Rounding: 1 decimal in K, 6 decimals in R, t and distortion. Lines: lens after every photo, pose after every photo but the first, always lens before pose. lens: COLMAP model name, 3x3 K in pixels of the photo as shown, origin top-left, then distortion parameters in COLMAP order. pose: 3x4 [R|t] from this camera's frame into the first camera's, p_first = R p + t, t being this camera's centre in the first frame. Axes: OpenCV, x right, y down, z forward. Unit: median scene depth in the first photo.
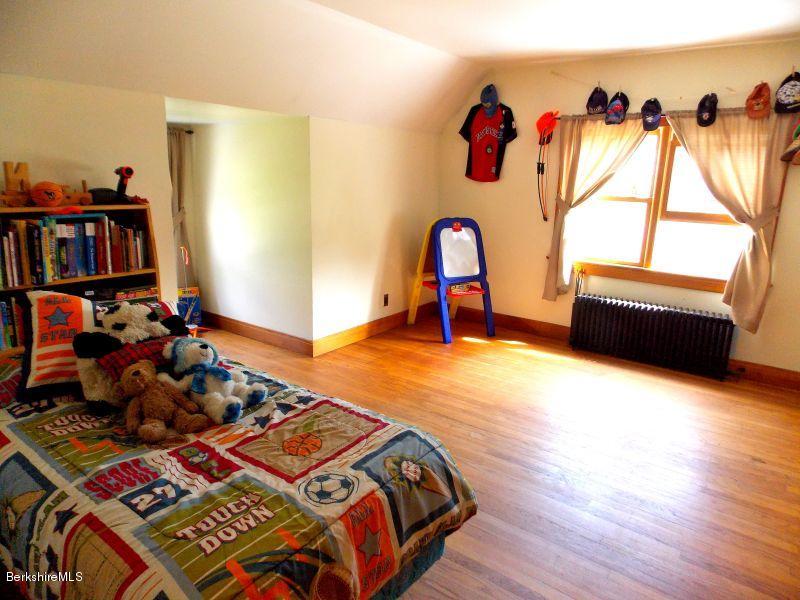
lens RADIAL K [[543.2, 0, 400.0], [0, 543.2, 300.0], [0, 0, 1]] dist [-0.023124, -0.002564]
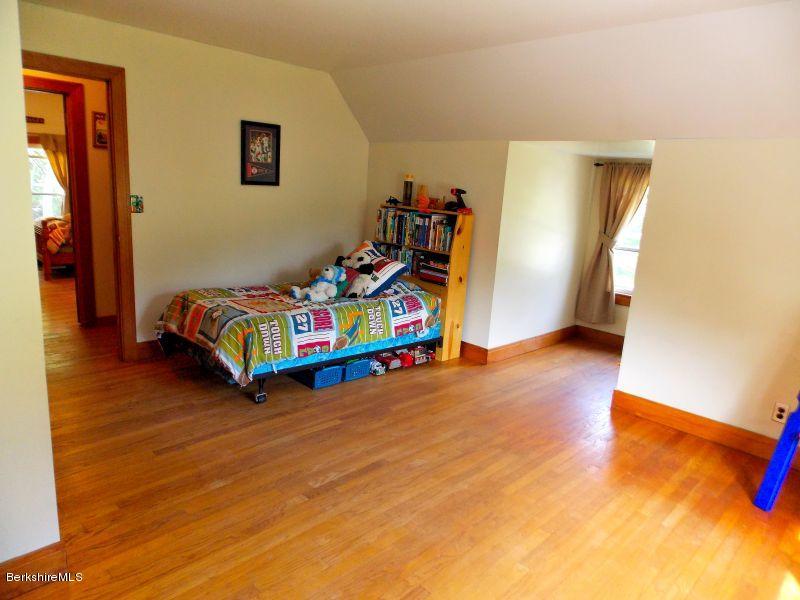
lens RADIAL K [[543.2, 0, 400.0], [0, 543.2, 300.0], [0, 0, 1]] dist [-0.023124, -0.002564]
pose [[-0.153147, 0.166526, -0.974071, 1.147396], [-0.296424, 0.932567, 0.206036, -0.220341], [0.942698, 0.320292, -0.093458, 1.102558]]
